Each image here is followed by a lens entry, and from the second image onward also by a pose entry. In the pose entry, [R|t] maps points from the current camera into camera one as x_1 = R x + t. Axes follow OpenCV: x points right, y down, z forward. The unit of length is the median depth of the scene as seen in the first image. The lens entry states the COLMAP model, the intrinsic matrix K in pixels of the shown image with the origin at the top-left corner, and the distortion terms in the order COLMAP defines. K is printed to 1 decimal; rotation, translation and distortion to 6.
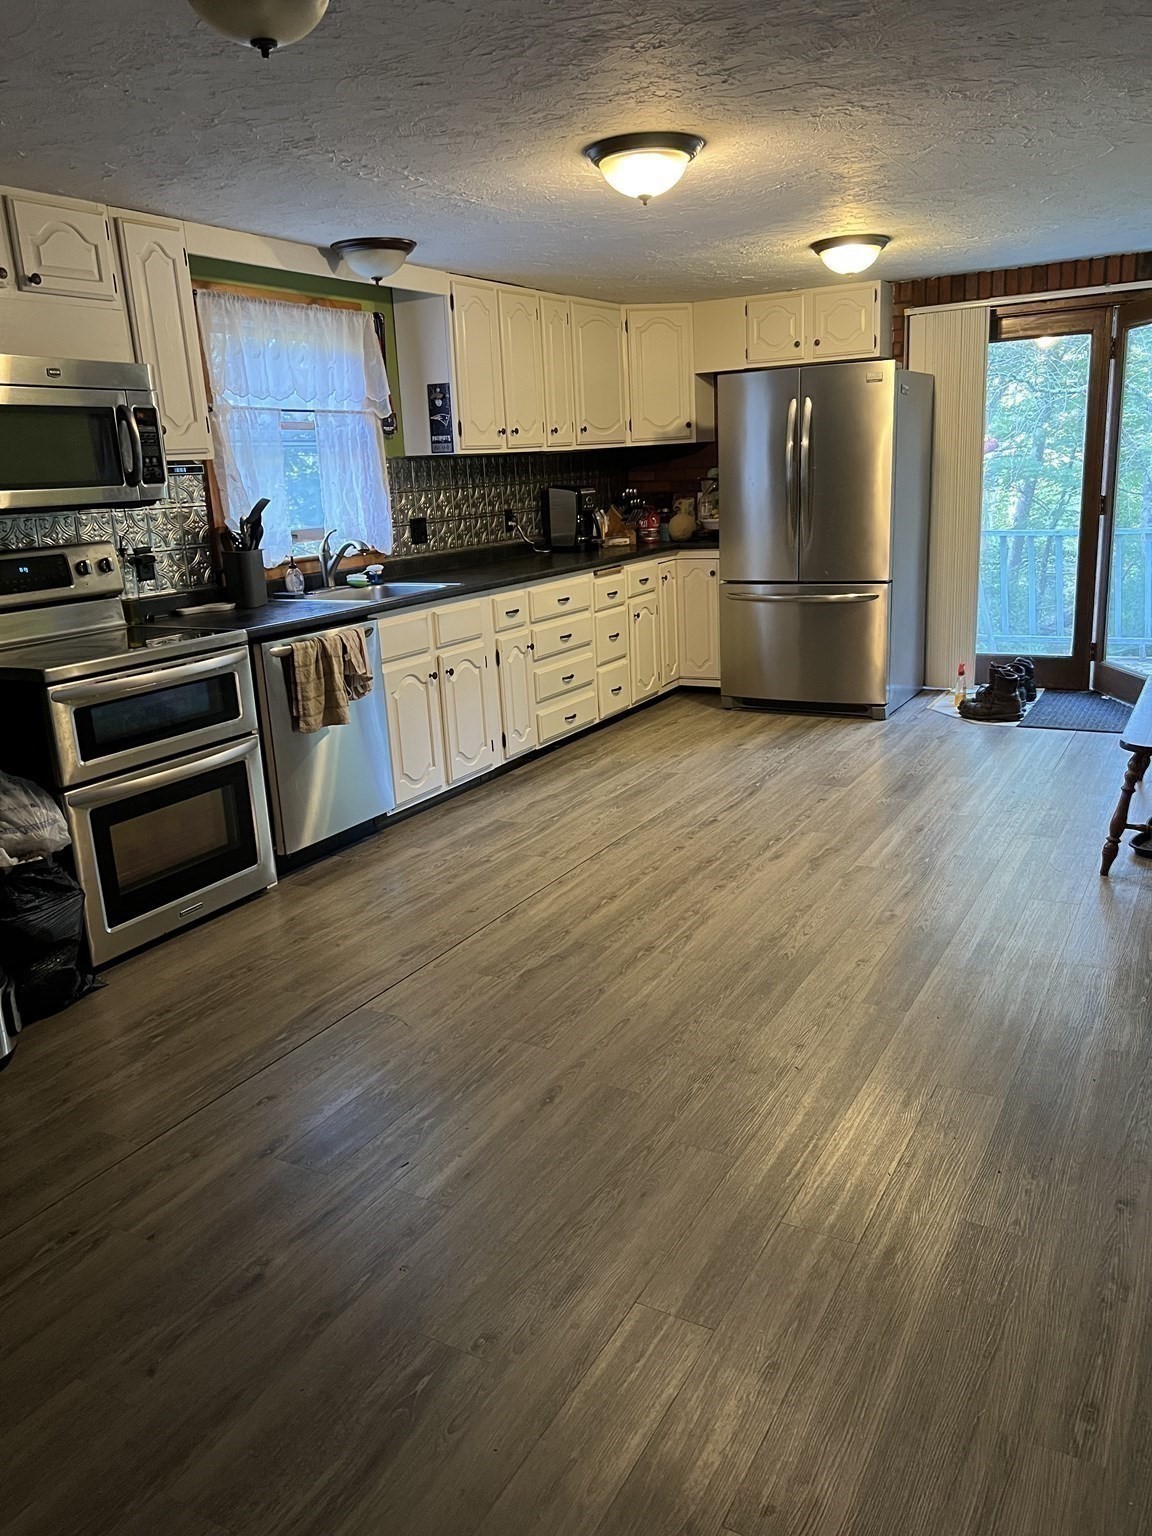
lens RADIAL K [[1145.4, 0, 568.4], [0, 1145.4, 778.9], [0, 0, 1]] dist [0.049605, -0.062933]
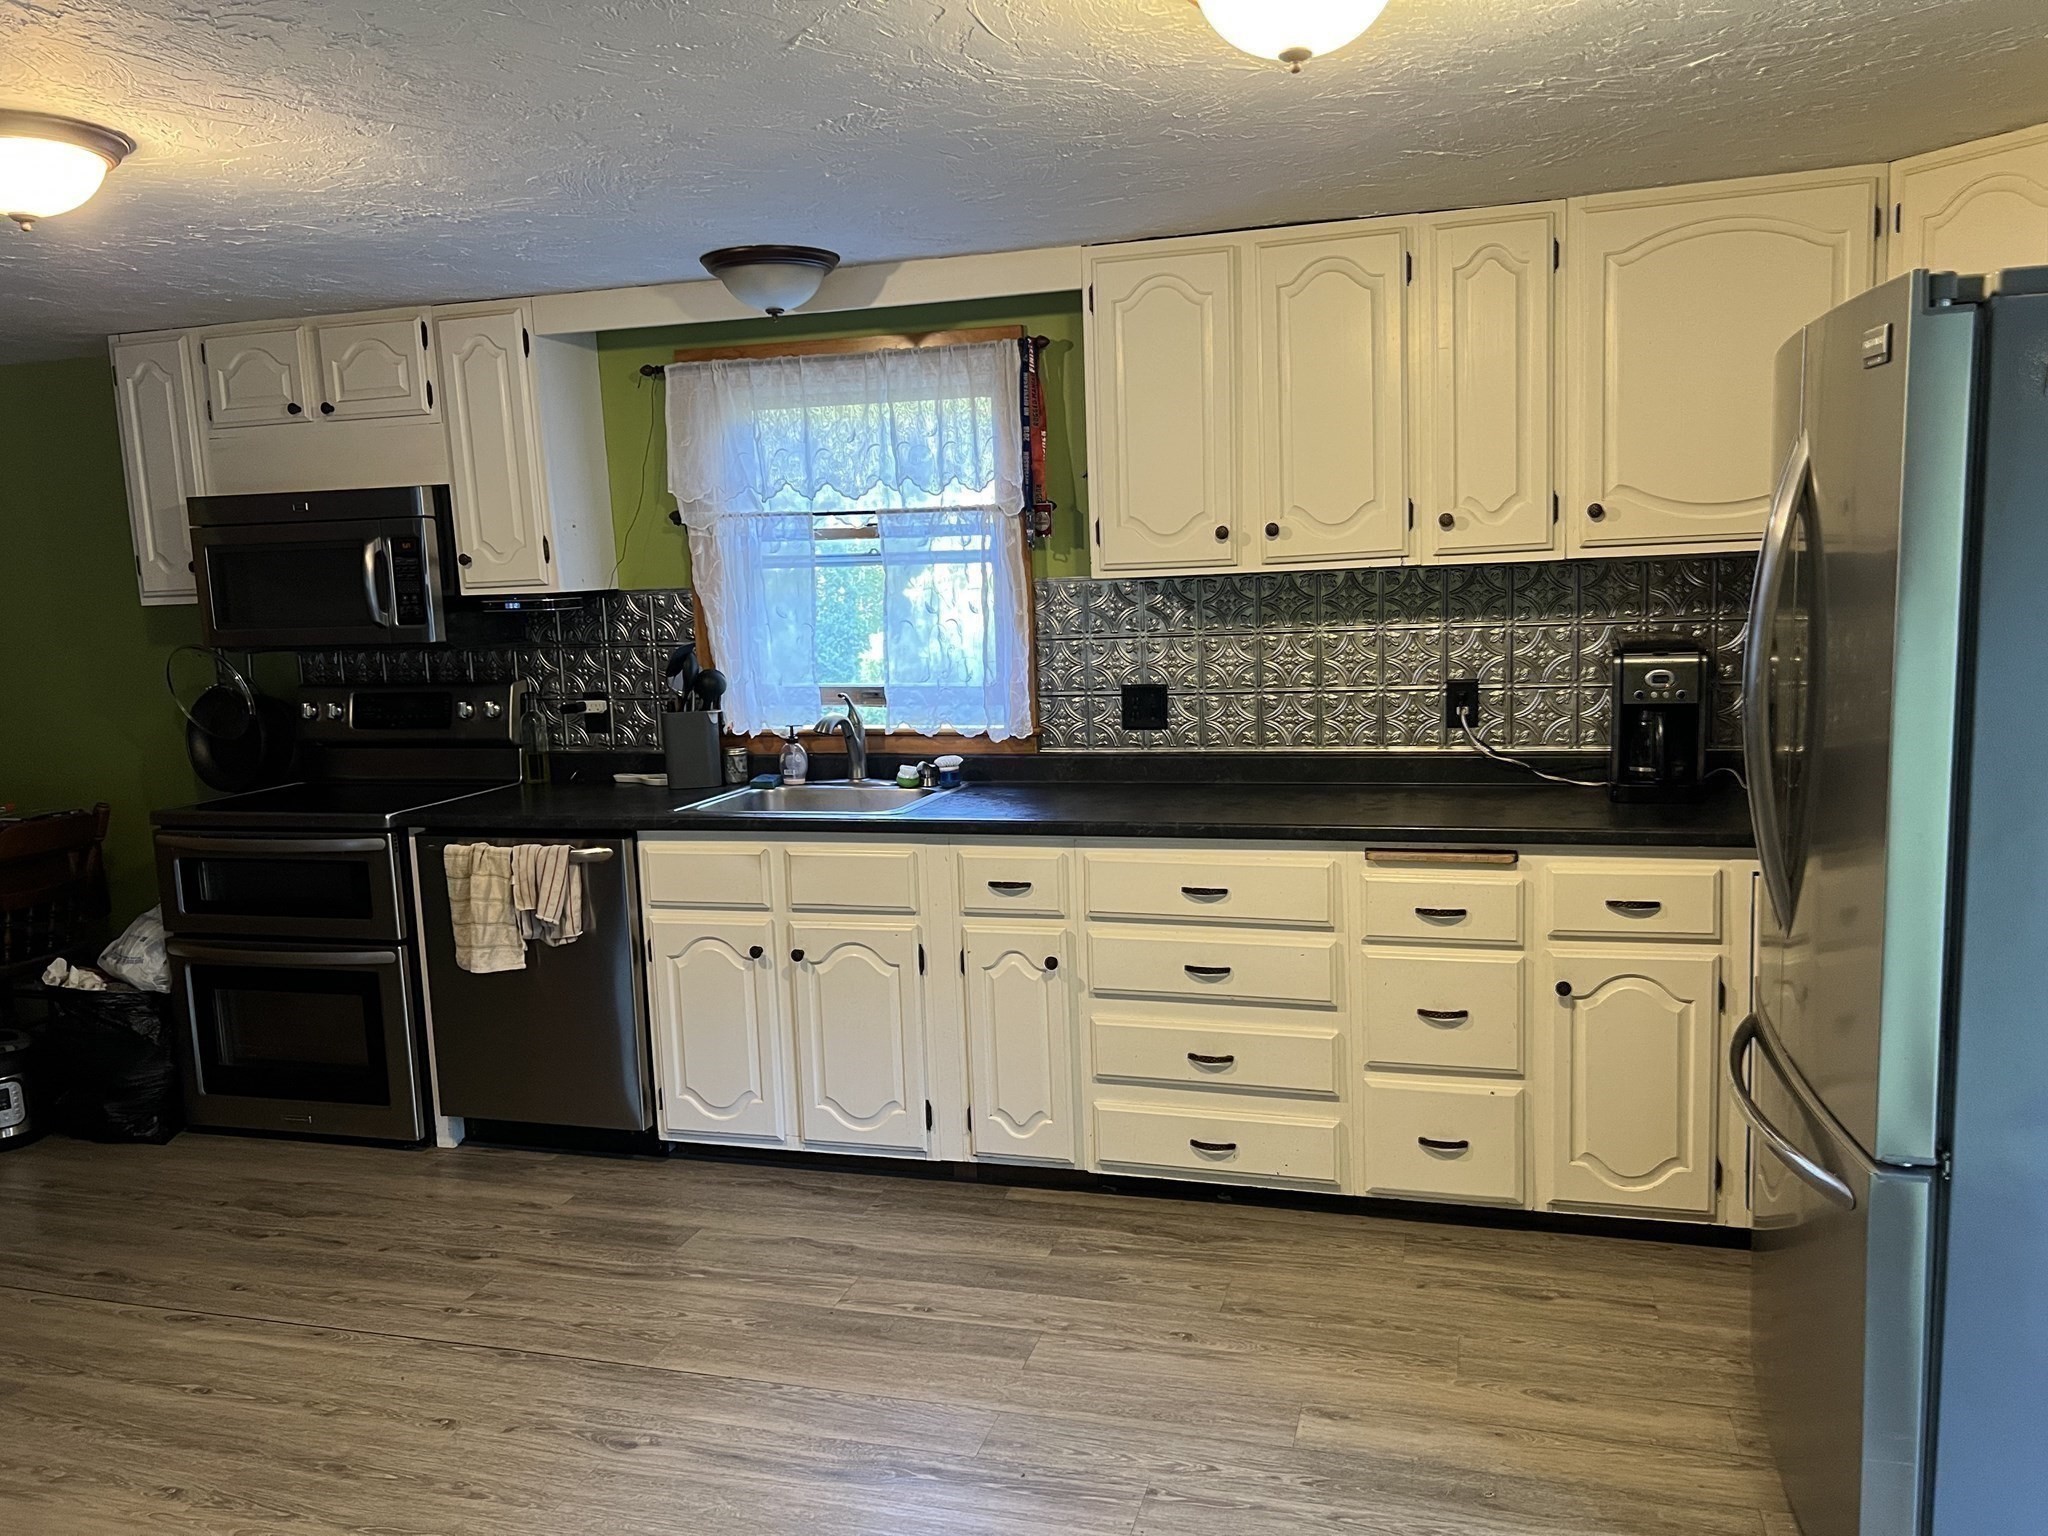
lens RADIAL K [[1527.2, 0, 1019.3], [0, 1527.2, 765.0], [0, 0, 1]] dist [0.049605, -0.062933]
pose [[0.239081, 0.168920, -0.956194, 0.637719], [-0.234676, 0.965611, 0.111907, -0.295538], [0.942214, 0.197641, 0.270501, 0.867735]]
